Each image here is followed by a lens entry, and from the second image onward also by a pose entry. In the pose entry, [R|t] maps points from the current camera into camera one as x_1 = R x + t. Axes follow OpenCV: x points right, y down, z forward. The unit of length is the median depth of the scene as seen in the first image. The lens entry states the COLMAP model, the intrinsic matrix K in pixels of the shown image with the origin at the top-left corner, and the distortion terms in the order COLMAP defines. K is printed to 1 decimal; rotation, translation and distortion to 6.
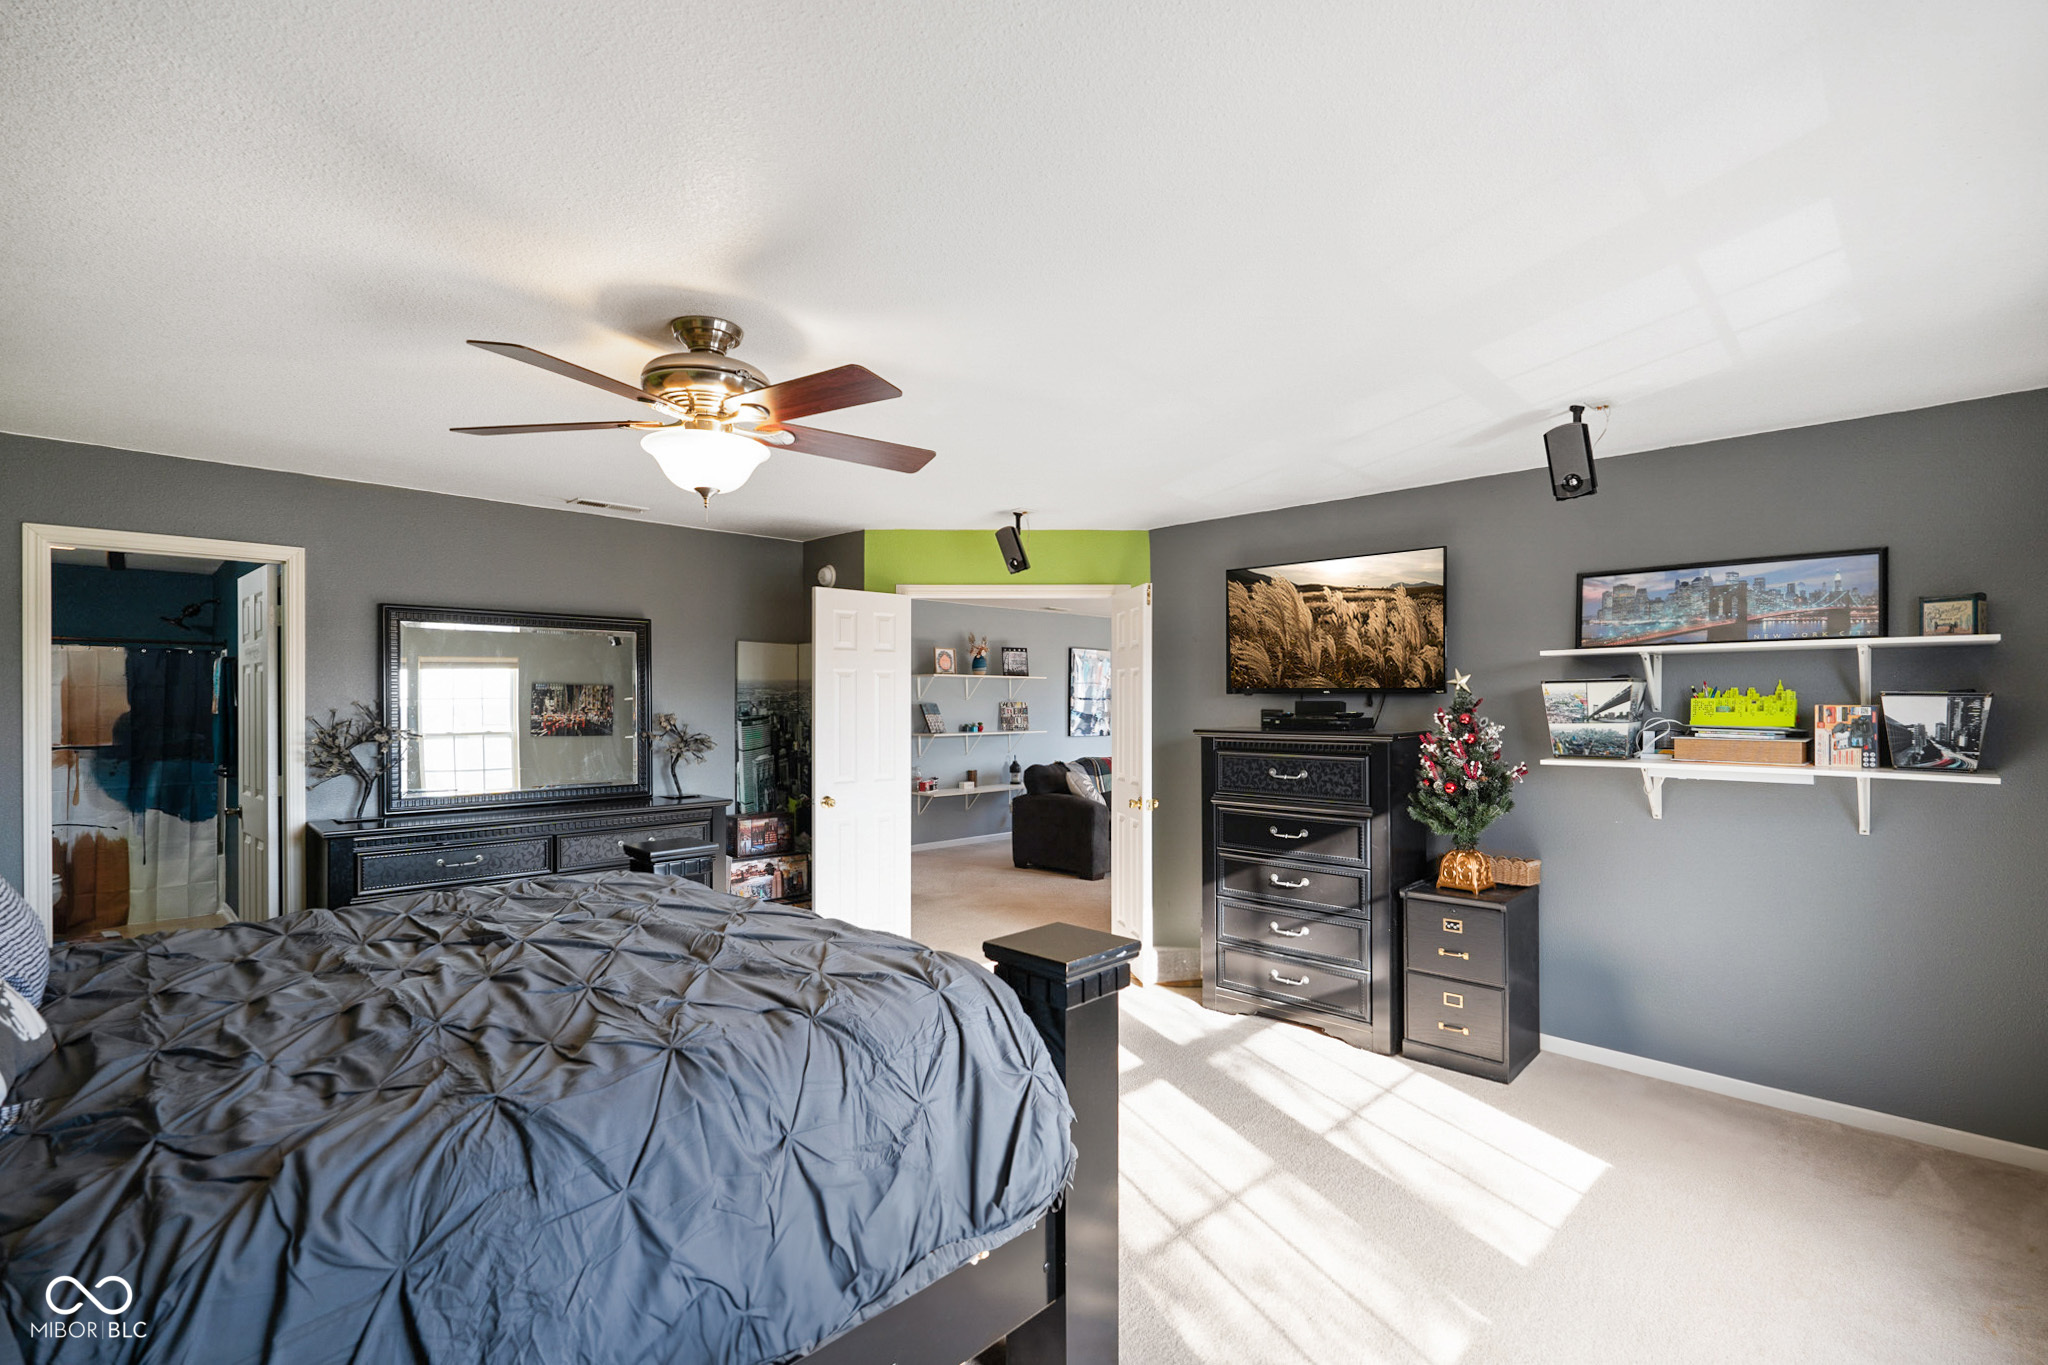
lens RADIAL K [[940.7, 0, 1027.4], [0, 940.7, 680.7], [0, 0, 1]] dist [-0.002997, -0.001031]
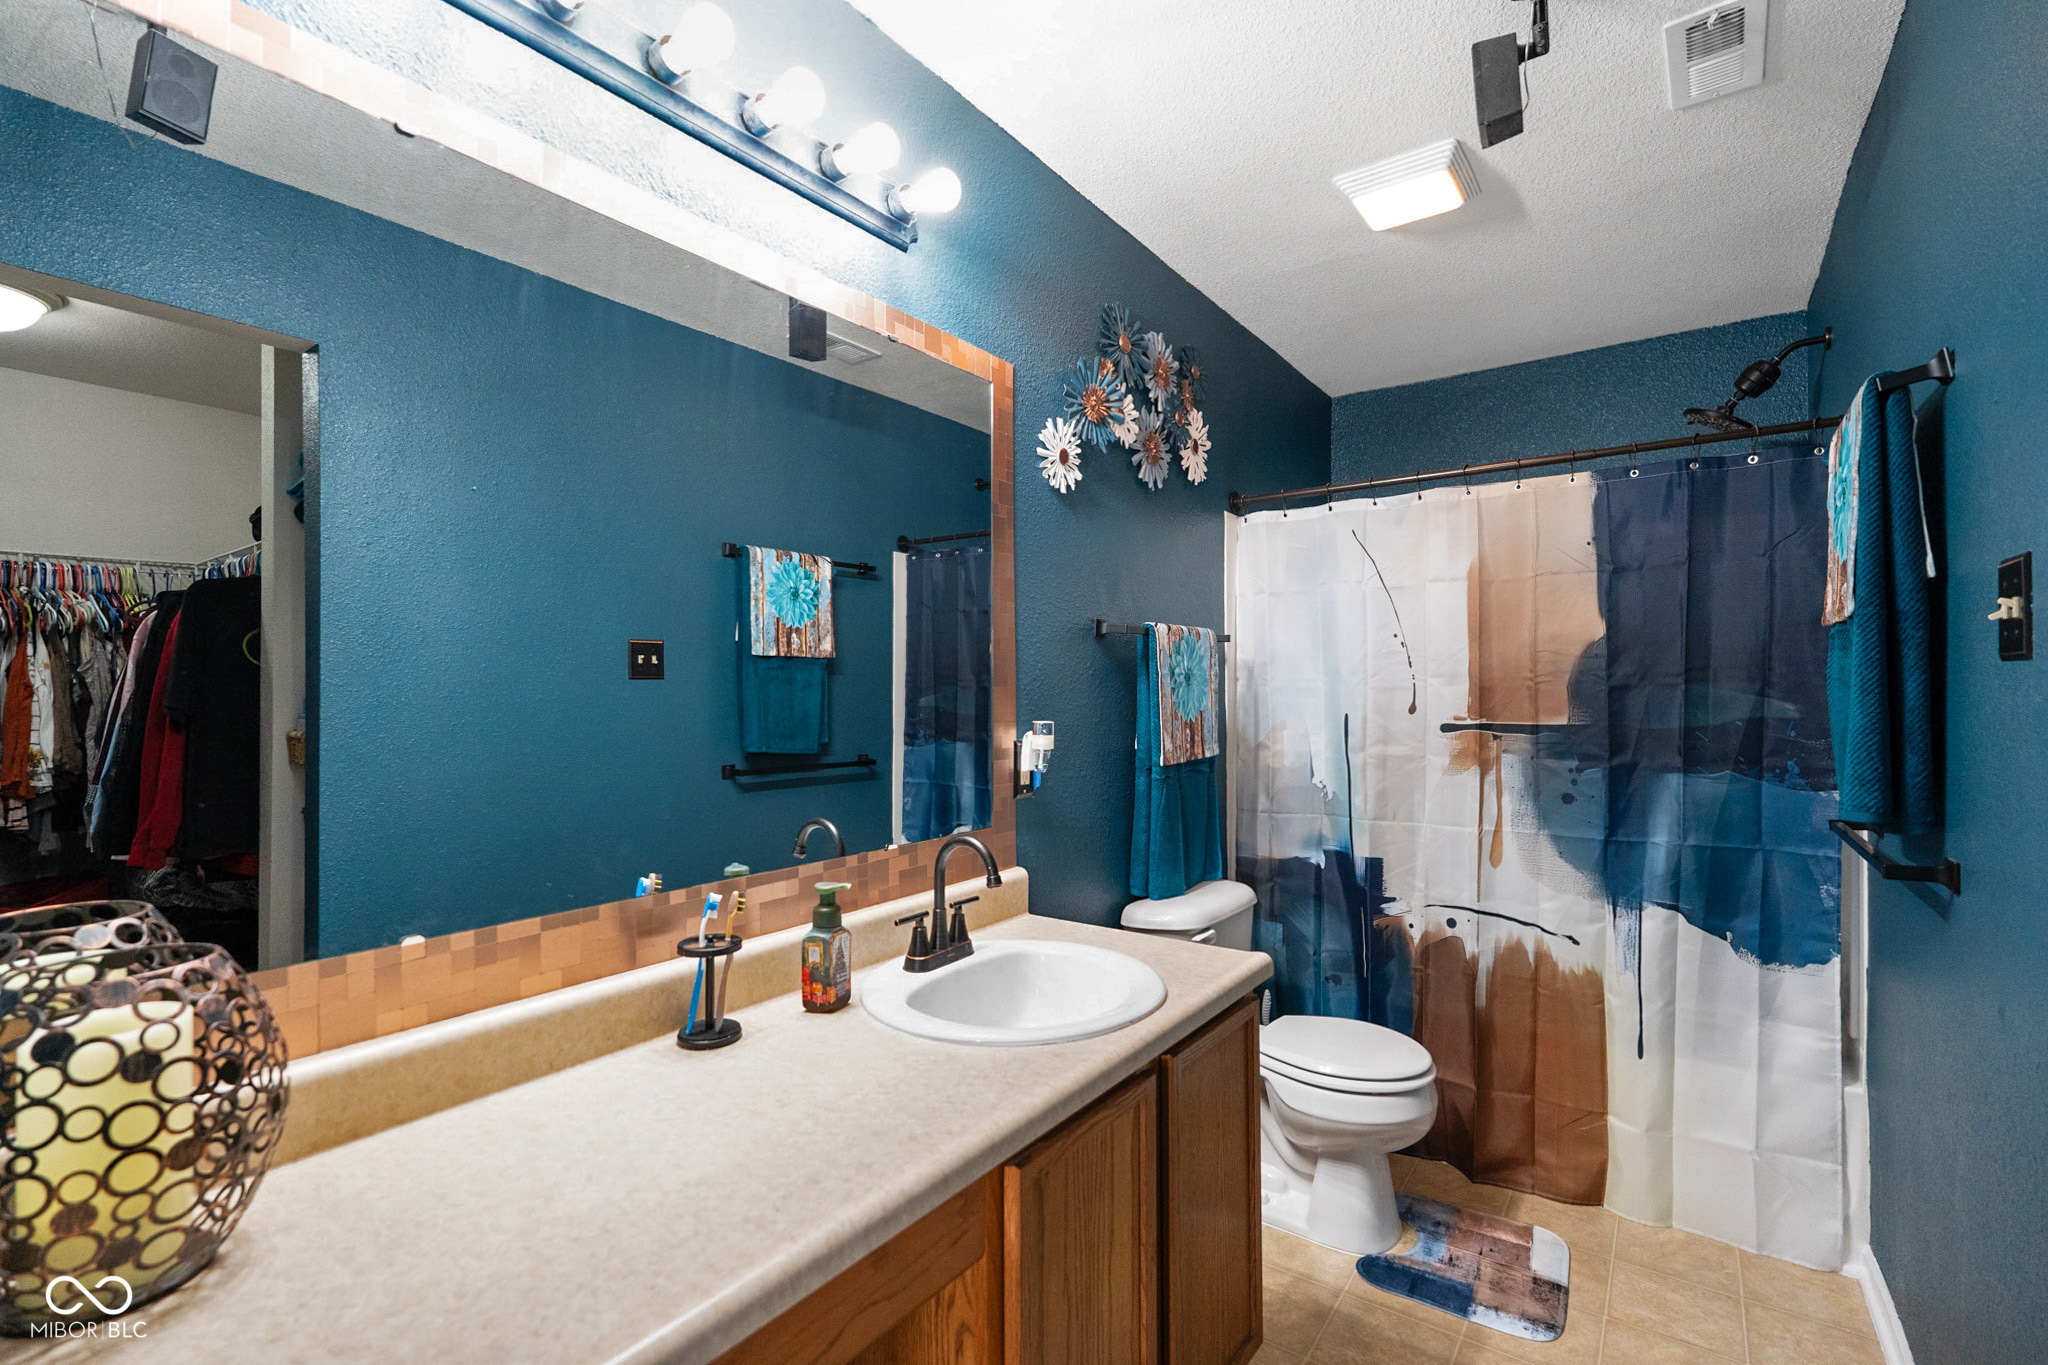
lens RADIAL K [[940.7, 0, 1024.4], [0, 940.7, 696.6], [0, 0, 1]] dist [-0.002997, -0.001031]
pose [[0.174116, -0.008689, -0.984687, -0.626501], [0.008903, 0.999934, -0.007250, 0.057368], [0.984685, -0.007504, 0.174182, 0.704691]]
